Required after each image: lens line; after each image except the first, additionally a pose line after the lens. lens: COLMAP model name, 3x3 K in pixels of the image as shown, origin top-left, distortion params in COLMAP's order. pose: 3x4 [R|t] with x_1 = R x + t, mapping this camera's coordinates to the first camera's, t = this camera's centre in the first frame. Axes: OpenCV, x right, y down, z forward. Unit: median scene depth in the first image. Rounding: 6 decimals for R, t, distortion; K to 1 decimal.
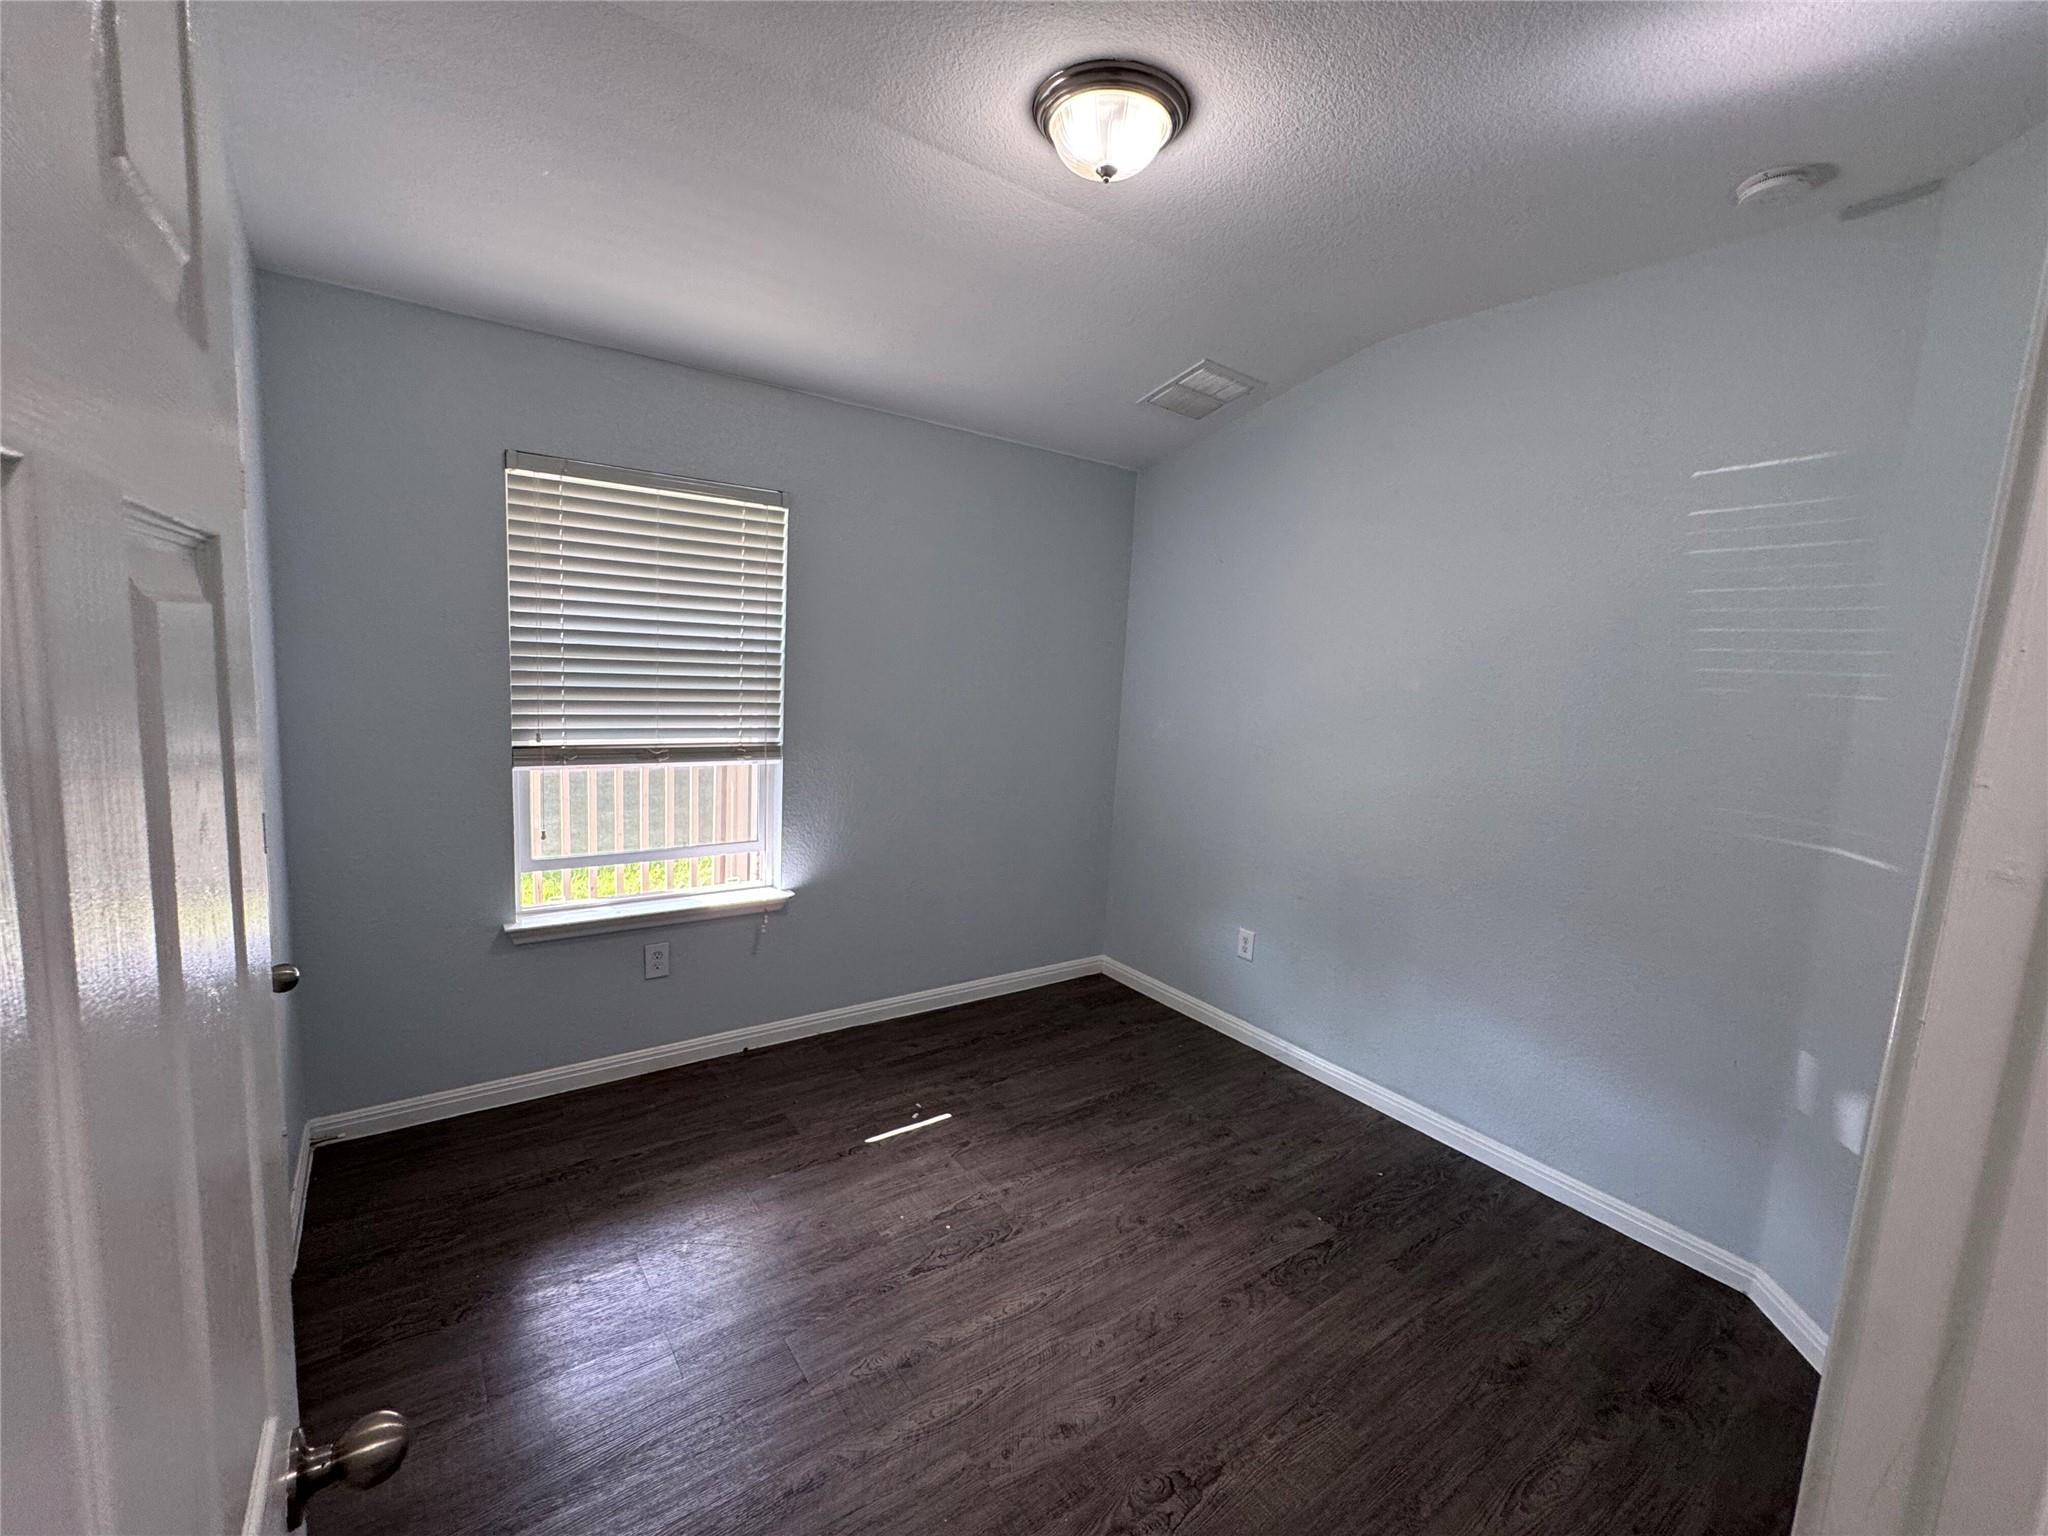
lens RADIAL K [[867.1, 0, 1024.0], [0, 867.1, 768.0], [0, 0, 1]] dist [0.000138, 0.000149]
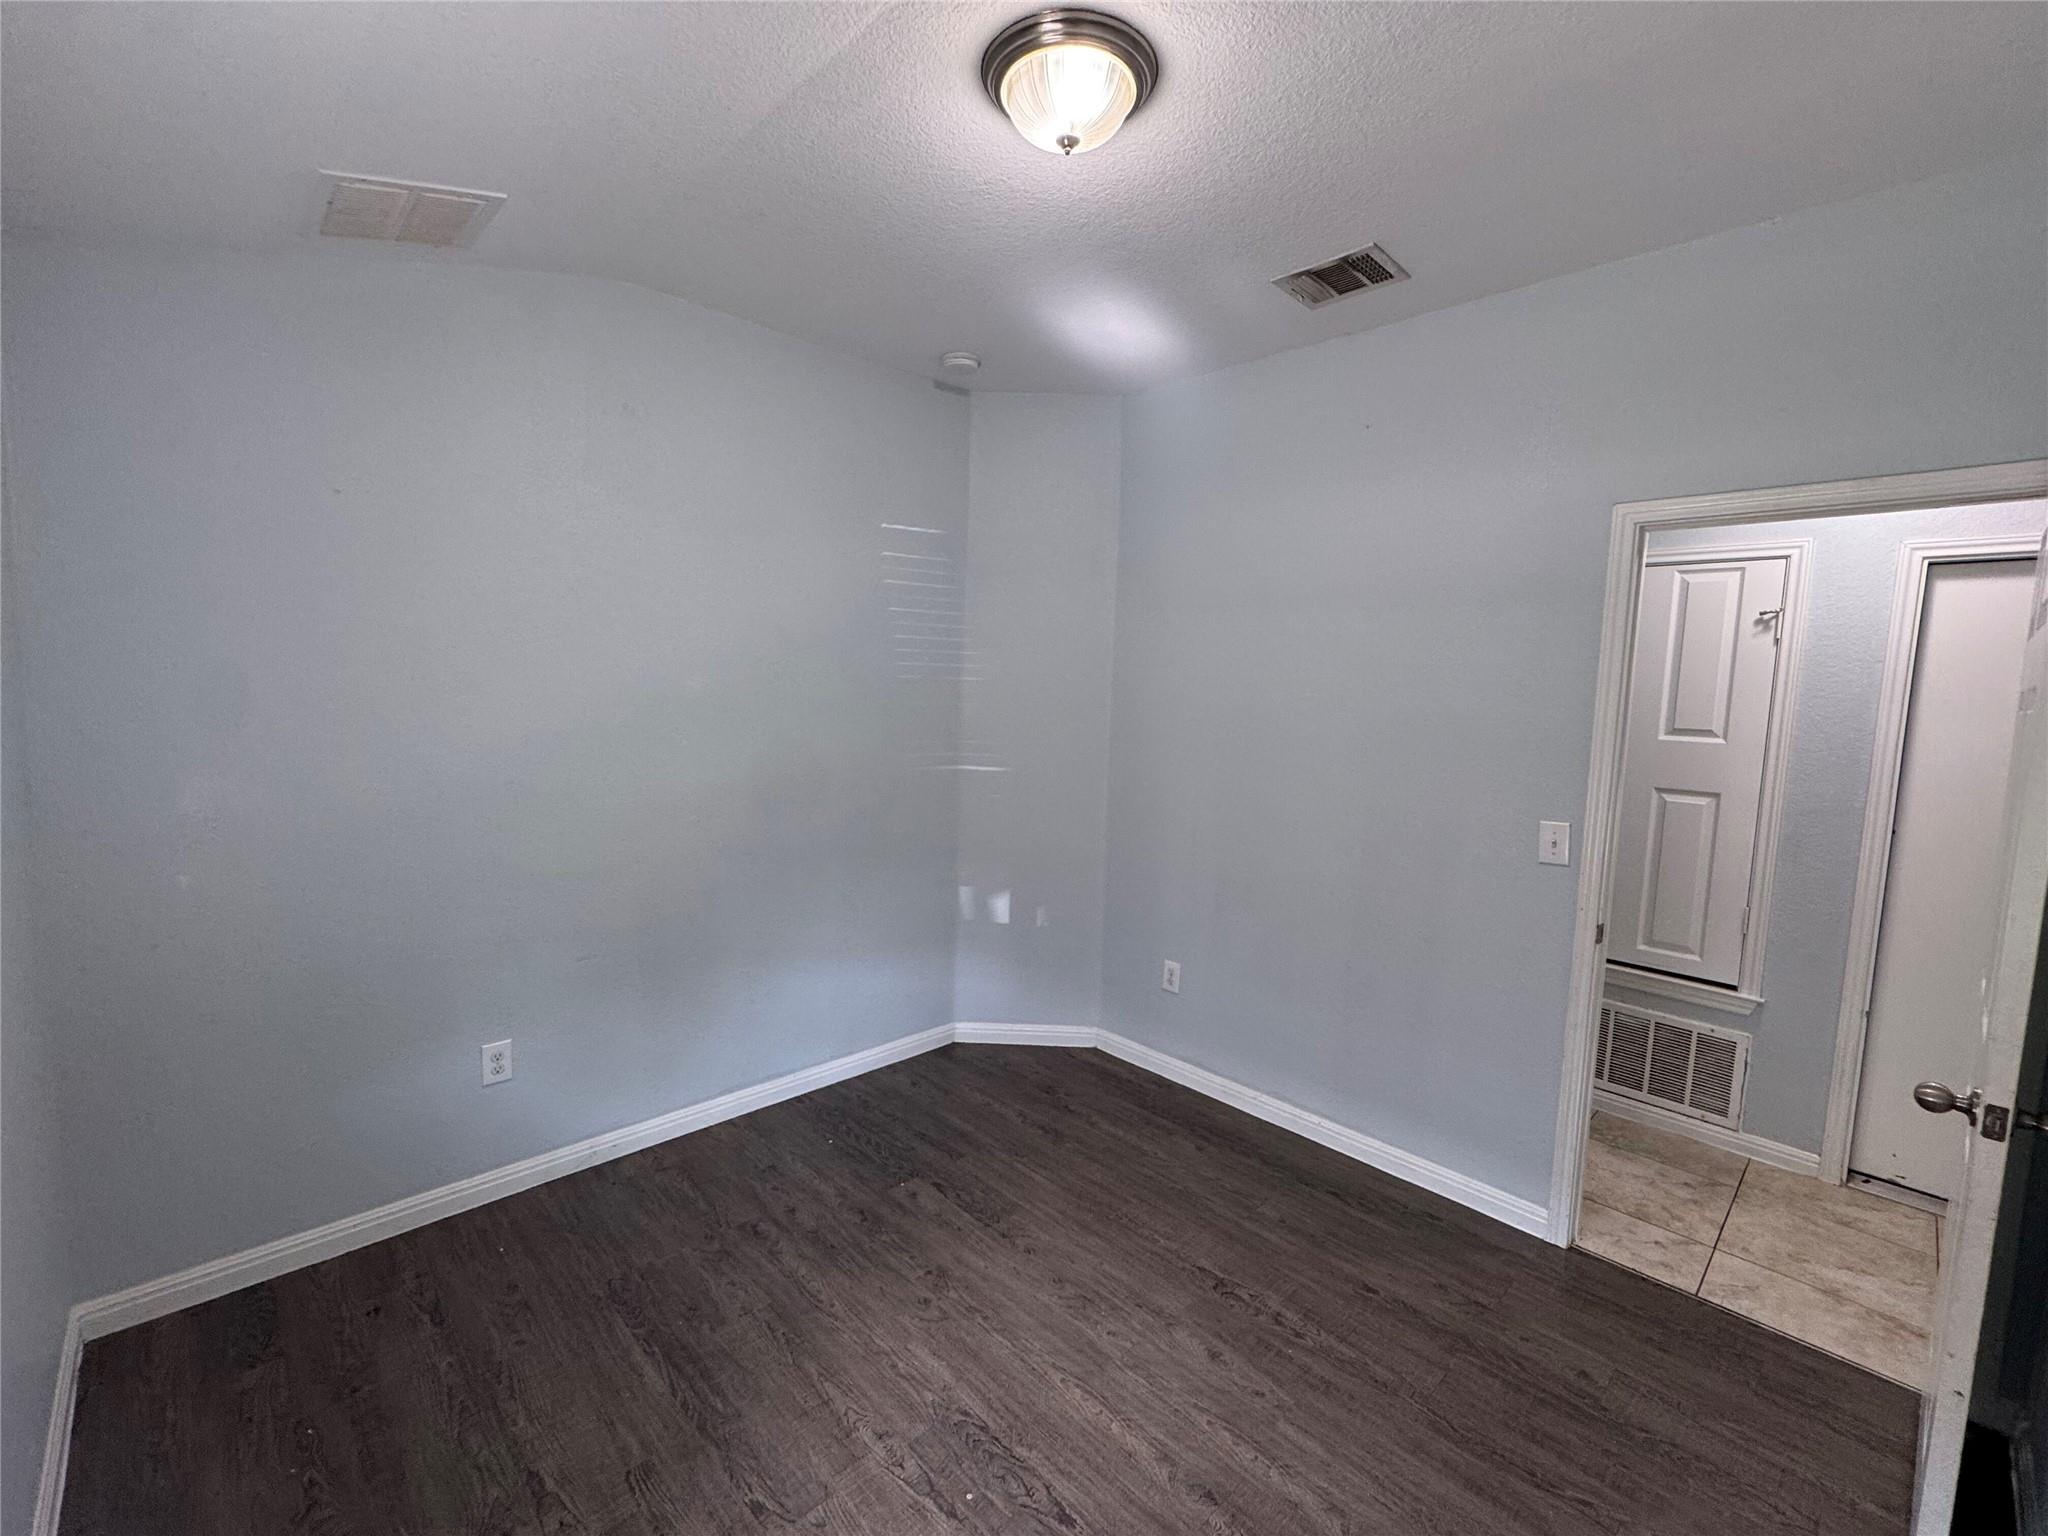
lens RADIAL K [[867.1, 0, 1024.0], [0, 867.1, 768.0], [0, 0, 1]] dist [0.000138, 0.000149]
pose [[-0.137802, -0.161226, 0.977250, -0.704261], [0.093486, 0.980141, 0.174885, -0.177107], [-0.986038, 0.115458, -0.119993, 0.992917]]
